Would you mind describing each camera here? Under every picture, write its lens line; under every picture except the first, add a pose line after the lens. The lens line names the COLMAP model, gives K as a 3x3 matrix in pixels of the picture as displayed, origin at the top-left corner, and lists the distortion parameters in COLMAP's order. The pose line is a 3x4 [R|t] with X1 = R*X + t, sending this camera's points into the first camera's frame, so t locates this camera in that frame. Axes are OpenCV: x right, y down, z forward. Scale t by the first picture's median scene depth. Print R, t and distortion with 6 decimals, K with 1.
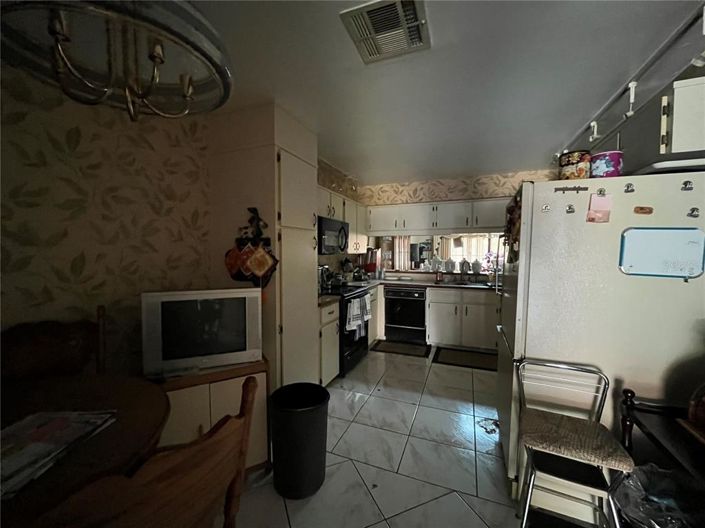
lens RADIAL K [[286.8, 0, 352.5], [0, 286.8, 262.3], [0, 0, 1]] dist [-0.003976, 0.000227]
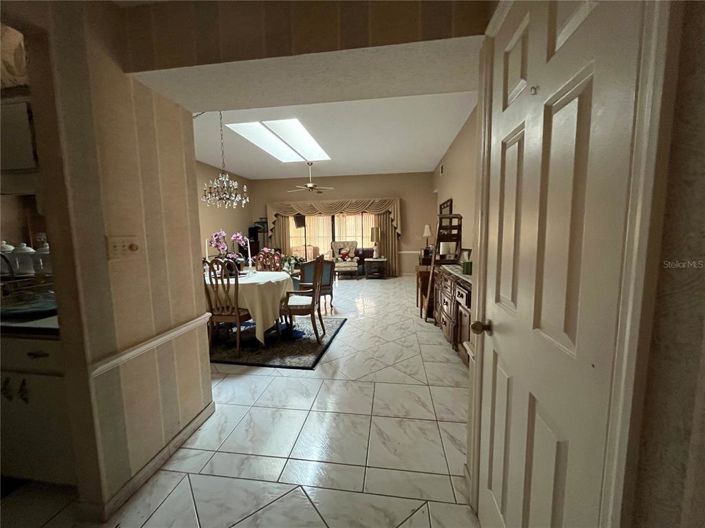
lens RADIAL K [[286.8, 0, 349.7], [0, 286.8, 265.0], [0, 0, 1]] dist [-0.003976, 0.000227]
pose [[0.970965, -0.044177, 0.235106, 0.906216], [0.027563, 0.996915, 0.073489, -0.001975], [-0.237627, -0.064875, 0.969188, 0.472428]]
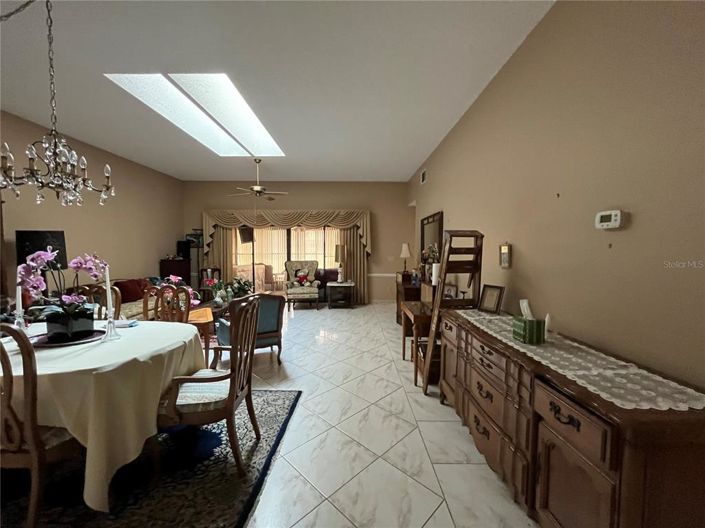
lens RADIAL K [[286.8, 0, 351.3], [0, 286.8, 264.9], [0, 0, 1]] dist [-0.003976, 0.000227]
pose [[0.927238, -0.019497, 0.373964, 1.008804], [0.011684, 0.999664, 0.023149, -0.035845], [-0.374289, -0.017095, 0.927154, 0.866594]]
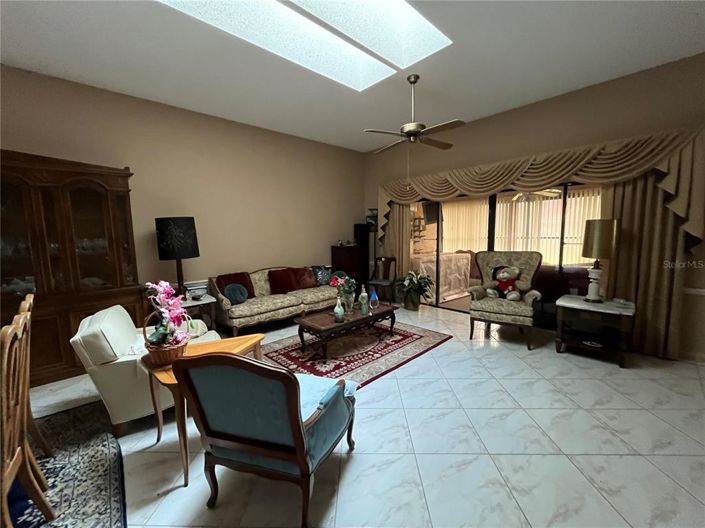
lens RADIAL K [[286.8, 0, 351.0], [0, 286.8, 264.6], [0, 0, 1]] dist [-0.003976, 0.000227]
pose [[0.908832, 0.027197, -0.416275, 1.311880], [0.004631, 0.997153, 0.075259, -0.056264], [0.417136, -0.070325, 0.906119, 1.502990]]
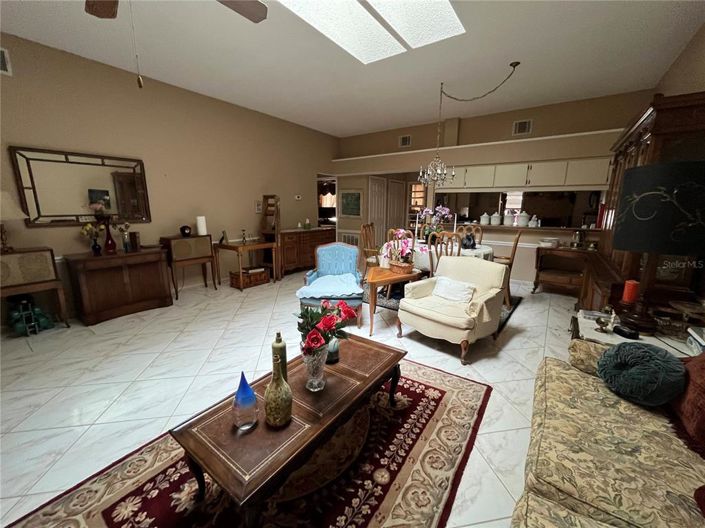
lens RADIAL K [[286.8, 0, 351.1], [0, 286.8, 264.2], [0, 0, 1]] dist [-0.003976, 0.000227]
pose [[-0.972230, -0.056236, 0.227172, 0.799469], [-0.001678, 0.972351, 0.233520, -0.095040], [-0.234023, 0.226654, -0.945442, 2.648968]]
